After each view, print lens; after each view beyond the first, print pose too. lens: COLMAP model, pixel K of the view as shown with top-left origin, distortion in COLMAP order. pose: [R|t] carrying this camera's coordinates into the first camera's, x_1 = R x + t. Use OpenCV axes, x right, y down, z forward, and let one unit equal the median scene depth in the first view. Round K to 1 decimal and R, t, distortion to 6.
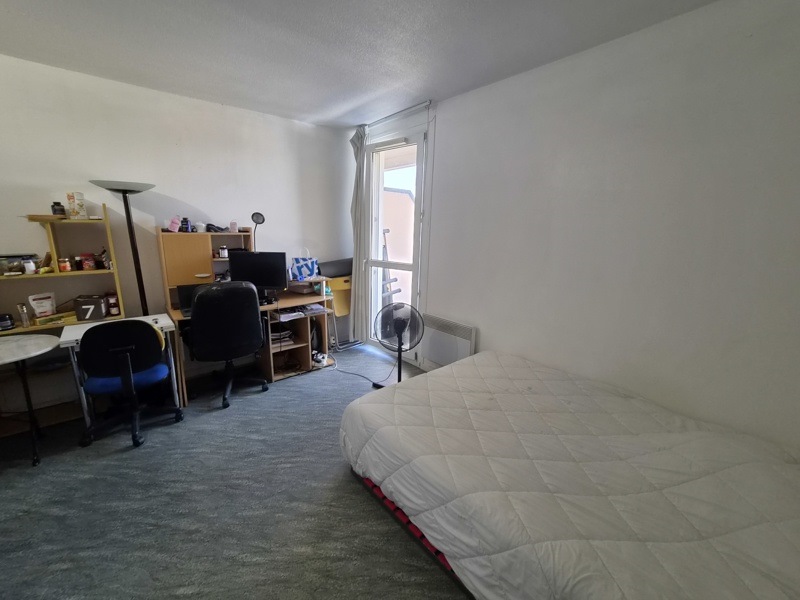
lens RADIAL K [[327.0, 0, 395.6], [0, 327.0, 302.2], [0, 0, 1]] dist [-0.001090, -0.000084]
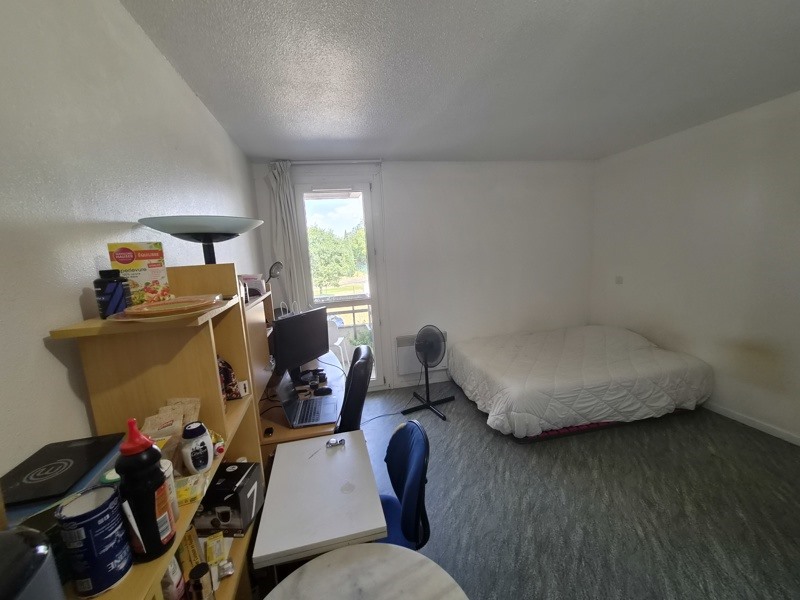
lens RADIAL K [[327.0, 0, 393.5], [0, 327.0, 300.3], [0, 0, 1]] dist [-0.001090, -0.000084]
pose [[0.472885, -0.180073, 0.862527, -1.582618], [0.264383, 0.962787, 0.056055, -0.278639], [-0.840524, 0.201530, 0.502896, 0.738384]]
